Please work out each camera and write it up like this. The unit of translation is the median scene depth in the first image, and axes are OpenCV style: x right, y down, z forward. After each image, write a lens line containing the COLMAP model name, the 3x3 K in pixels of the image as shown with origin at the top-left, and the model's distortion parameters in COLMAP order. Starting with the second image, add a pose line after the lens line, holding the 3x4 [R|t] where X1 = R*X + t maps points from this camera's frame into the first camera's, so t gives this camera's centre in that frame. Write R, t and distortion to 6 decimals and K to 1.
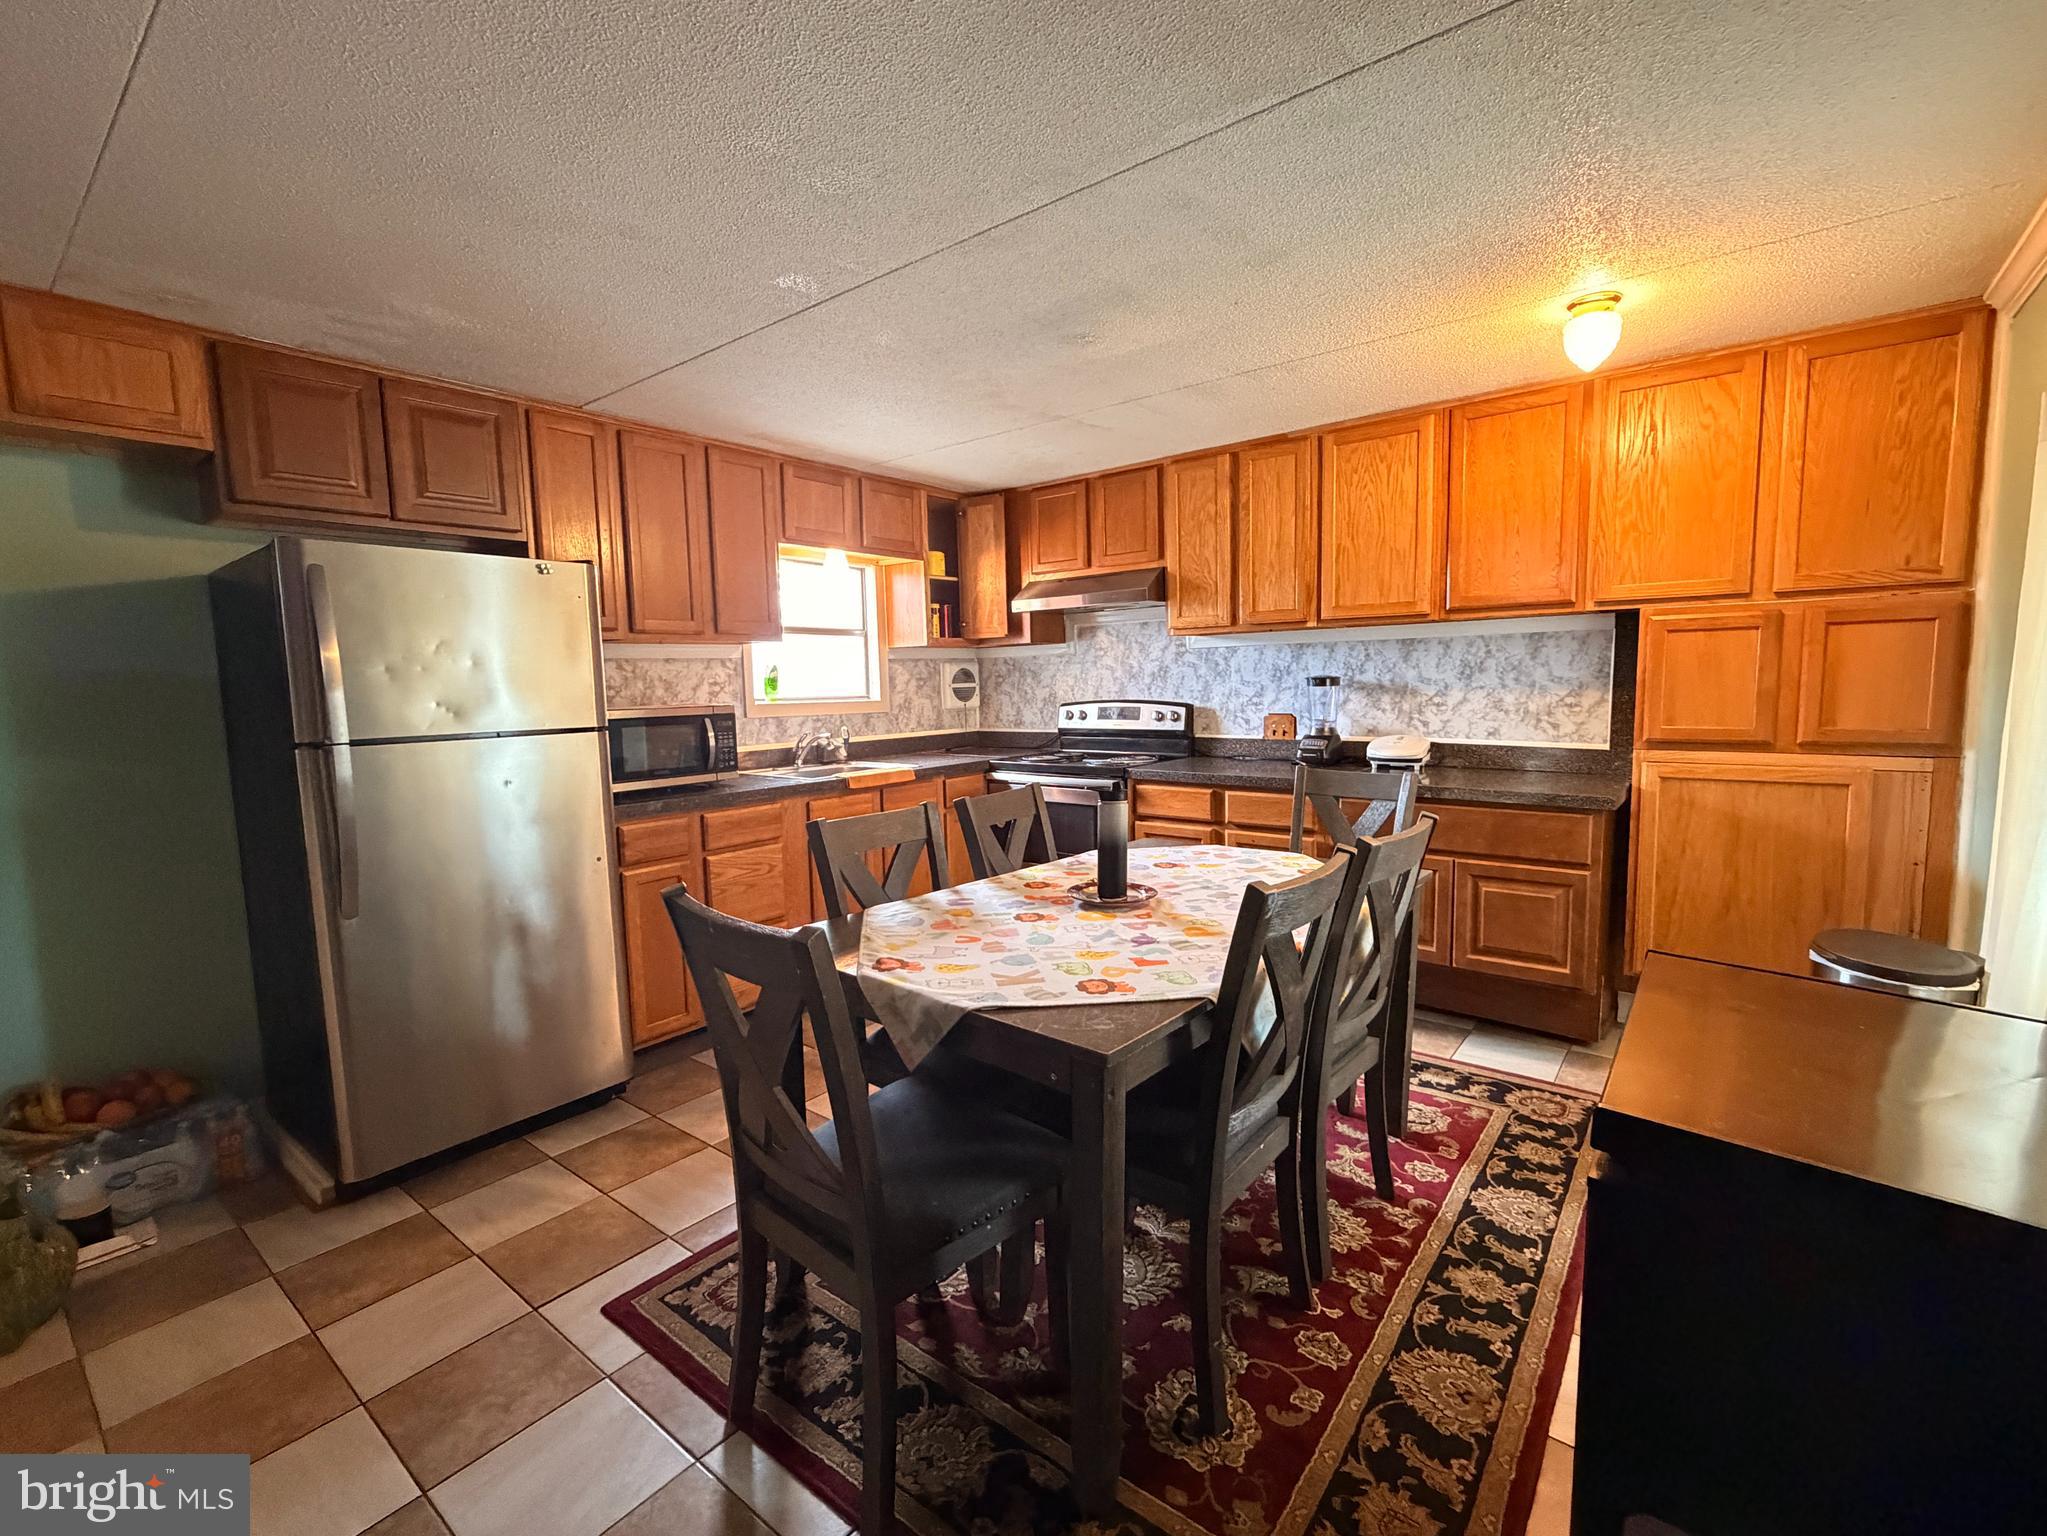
lens RADIAL K [[902.8, 0, 1023.5], [0, 902.8, 768.0], [0, 0, 1]] dist [-0.000895, -0.000129]
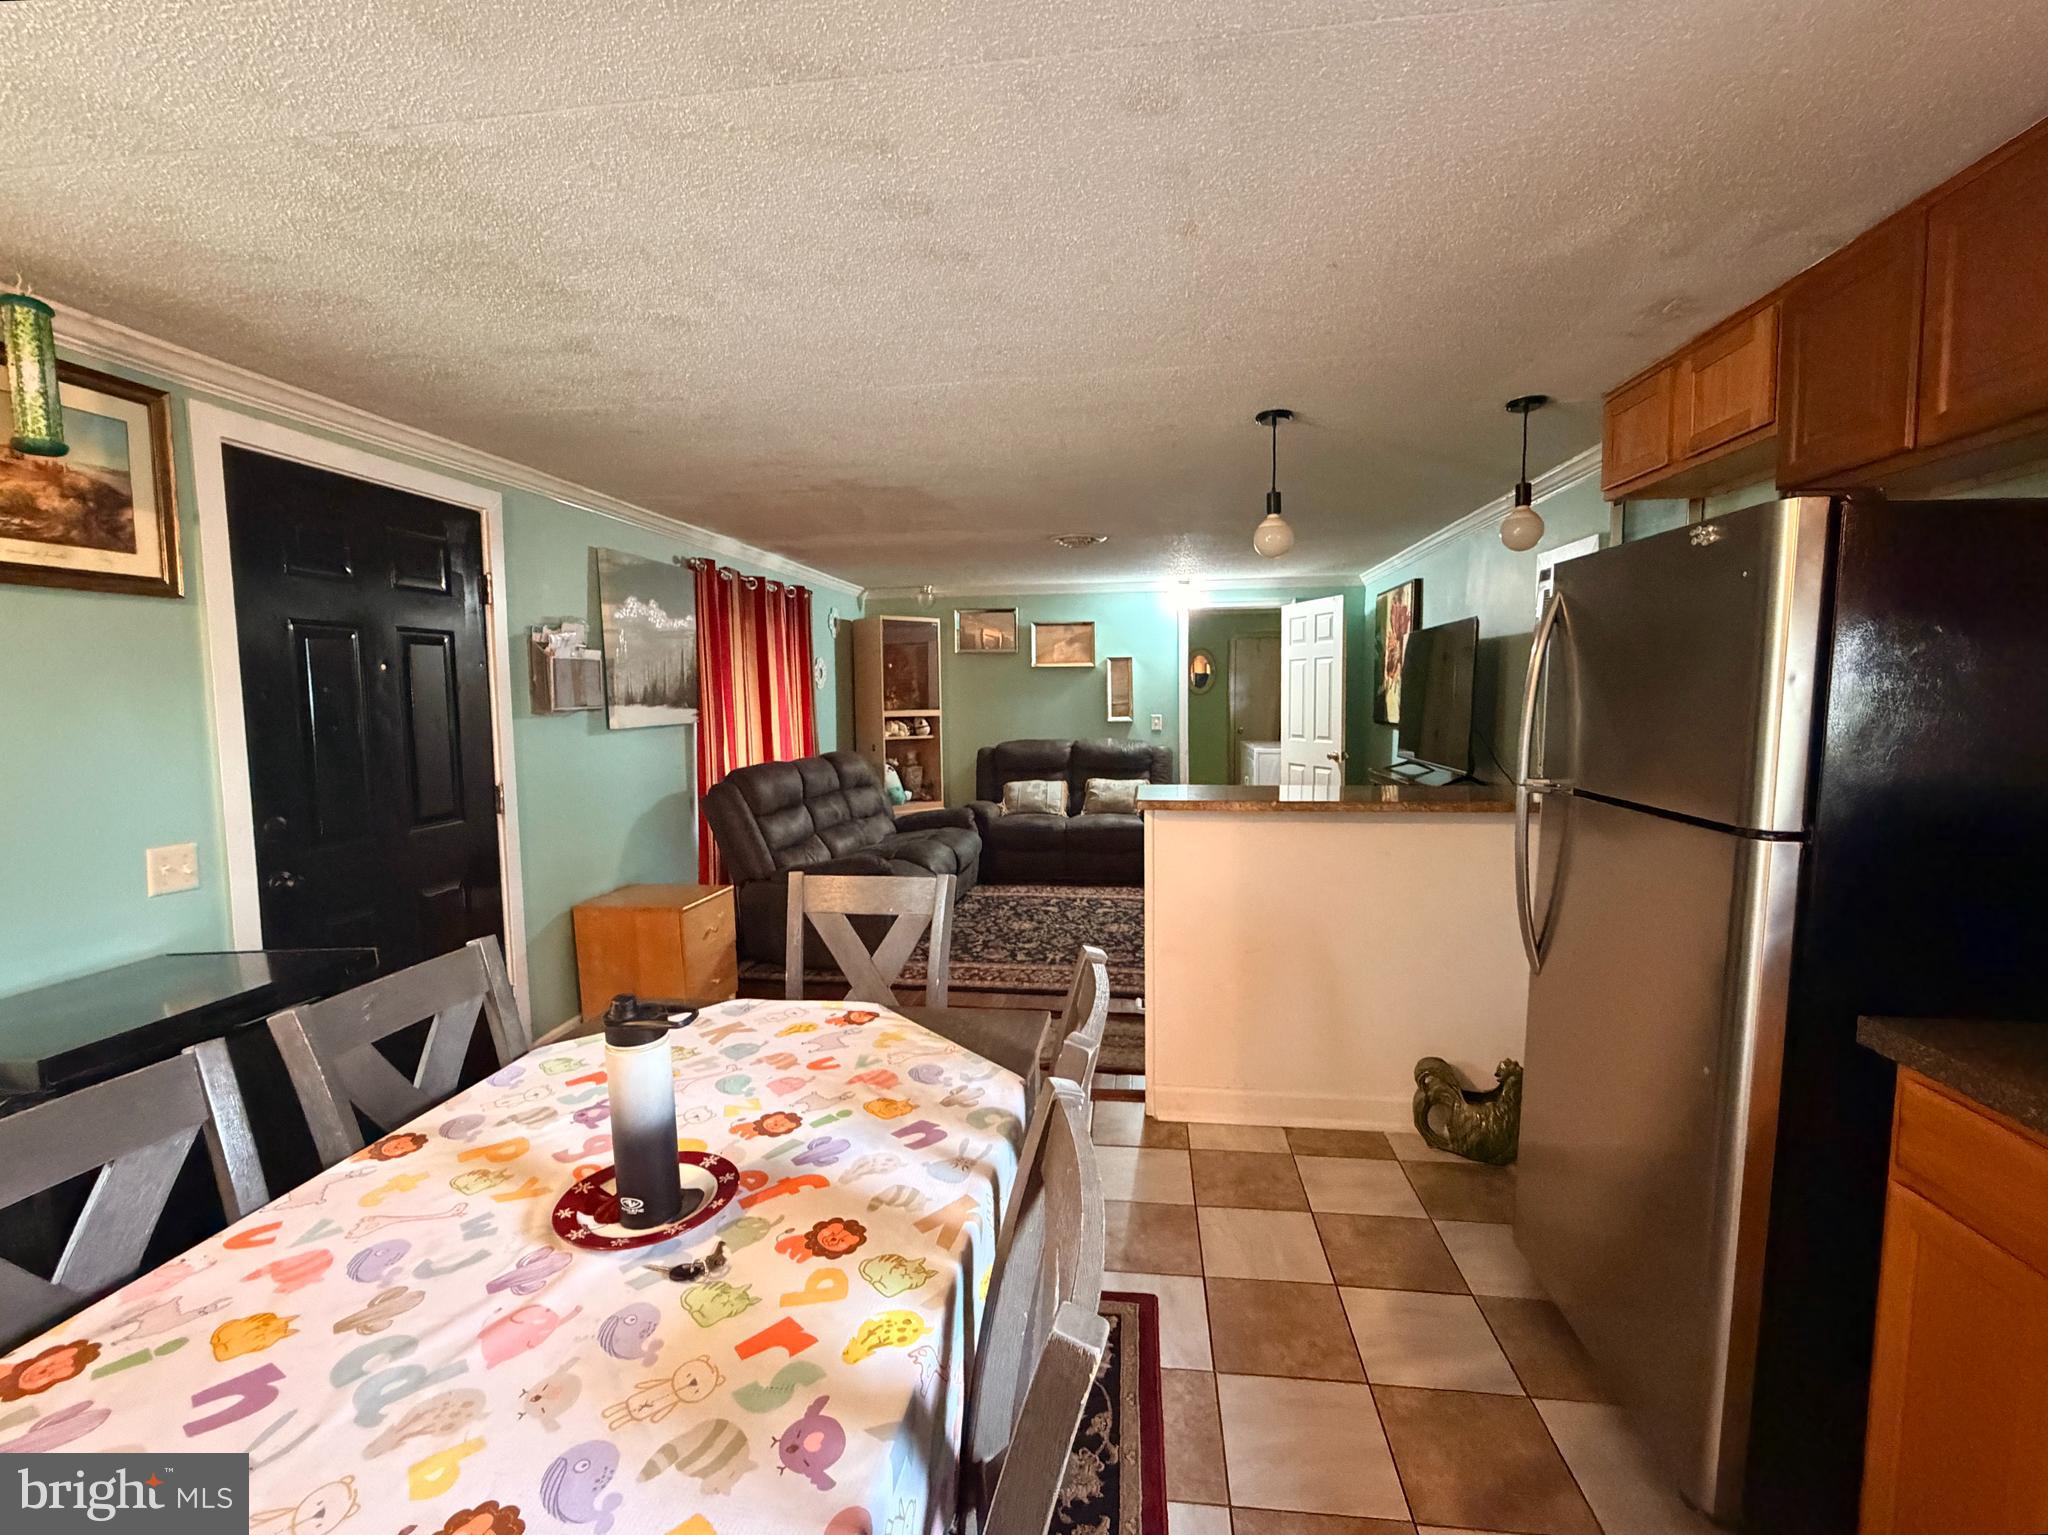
lens RADIAL K [[903.2, 0, 1024.0], [0, 903.2, 767.5], [0, 0, 1]] dist [-0.000895, -0.000129]
pose [[-0.855304, 0.078499, -0.512146, 0.099578], [-0.017731, 0.983443, 0.180348, -0.125723], [0.517823, 0.163334, -0.839751, 0.934255]]
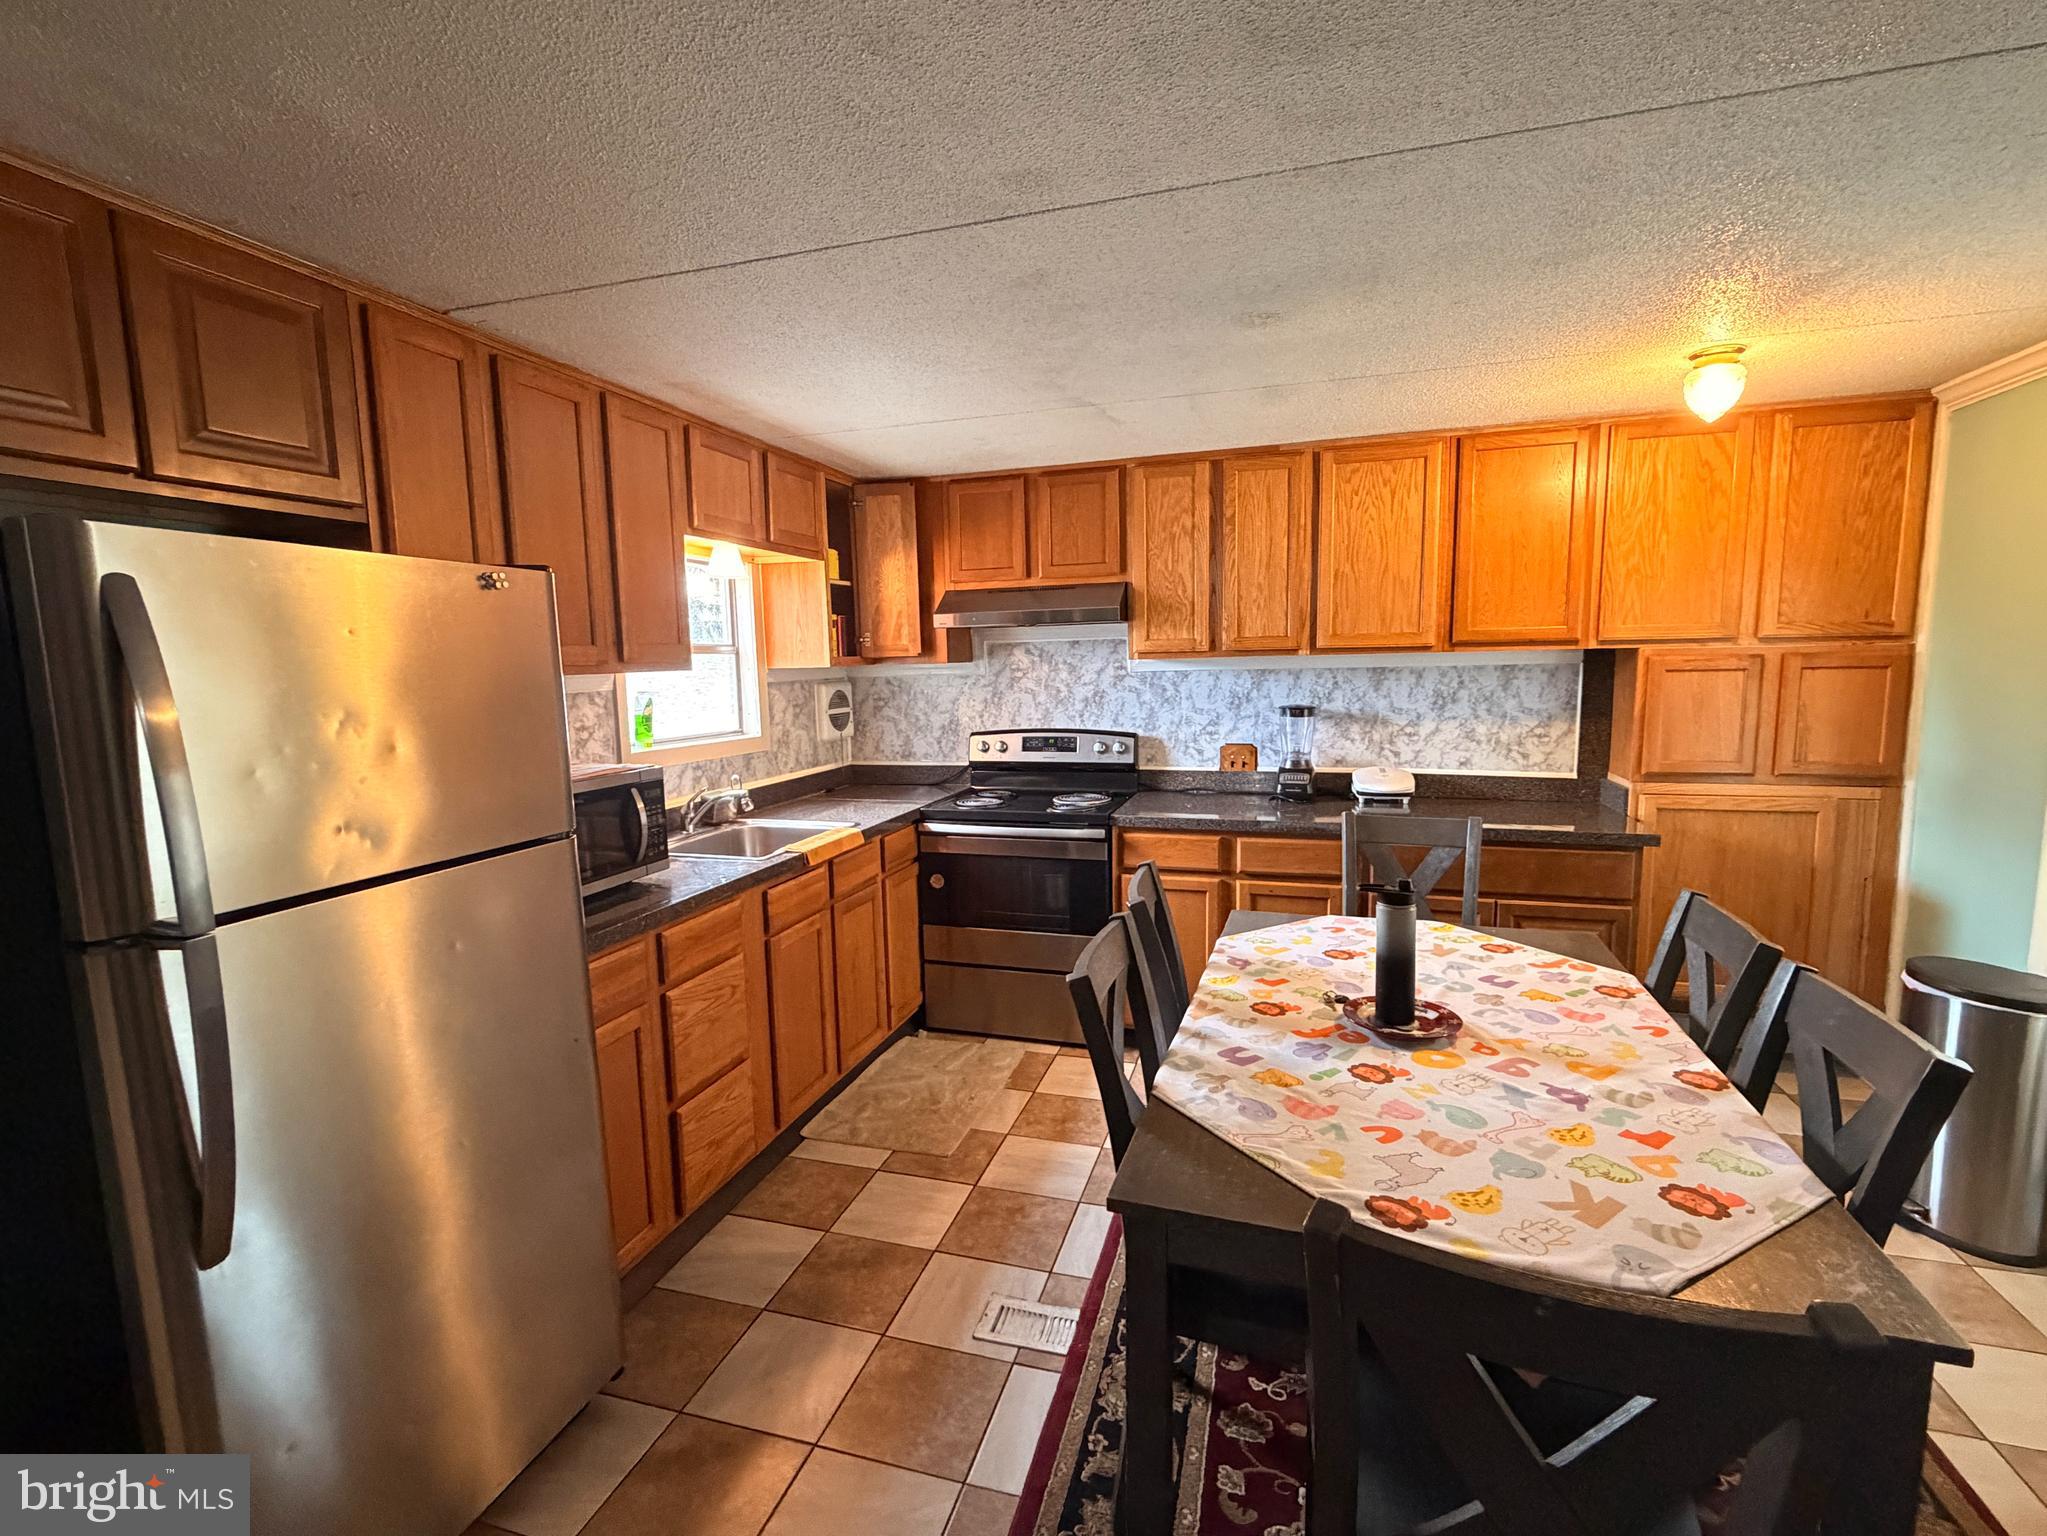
lens RADIAL K [[928.4, 0, 1023.5], [0, 928.4, 768.0], [0, 0, 1]] dist [-0.001077, 0.000484]
pose [[0.929645, -0.040092, 0.366268, -0.317416], [0.036266, 0.999192, 0.017325, -0.068939], [-0.366666, -0.002824, 0.930348, 0.216981]]
